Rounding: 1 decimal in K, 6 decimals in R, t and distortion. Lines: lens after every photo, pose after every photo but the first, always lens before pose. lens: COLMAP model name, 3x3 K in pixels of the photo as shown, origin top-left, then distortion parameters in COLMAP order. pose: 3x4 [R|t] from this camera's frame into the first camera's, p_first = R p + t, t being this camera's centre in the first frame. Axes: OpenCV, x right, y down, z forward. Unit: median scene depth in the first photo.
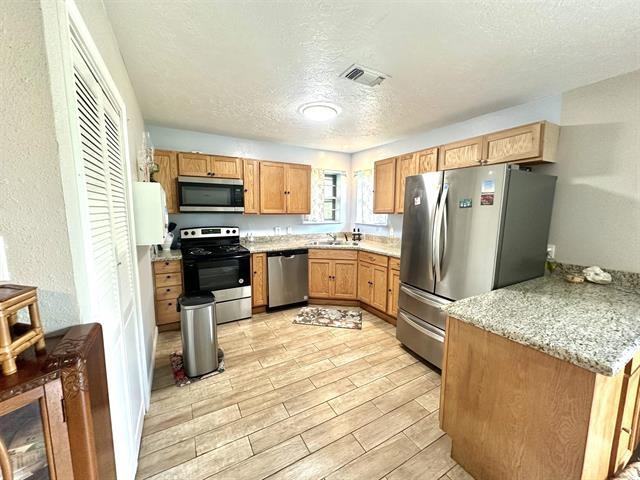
lens RADIAL K [[257.3, 0, 320.0], [0, 257.3, 240.0], [0, 0, 1]] dist [-0.001048, 0.000098]
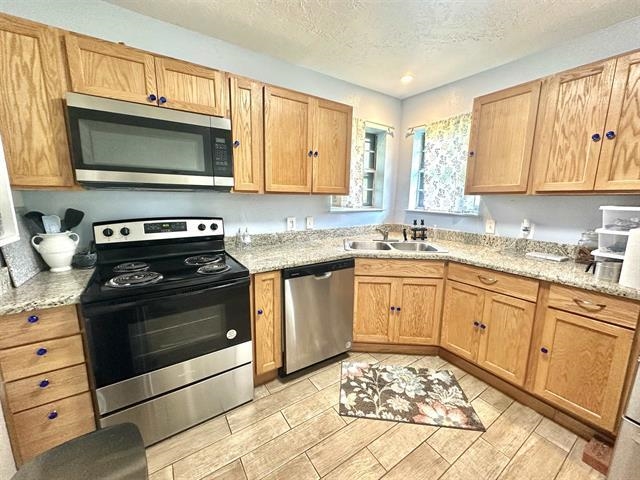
lens RADIAL K [[257.3, 0, 320.0], [0, 257.3, 240.0], [0, 0, 1]] dist [-0.001048, 0.000098]
pose [[0.997727, -0.004550, 0.067226, -0.161111], [0.000961, 0.998577, 0.053317, -0.034984], [-0.067373, -0.053132, 0.996312, 0.485412]]
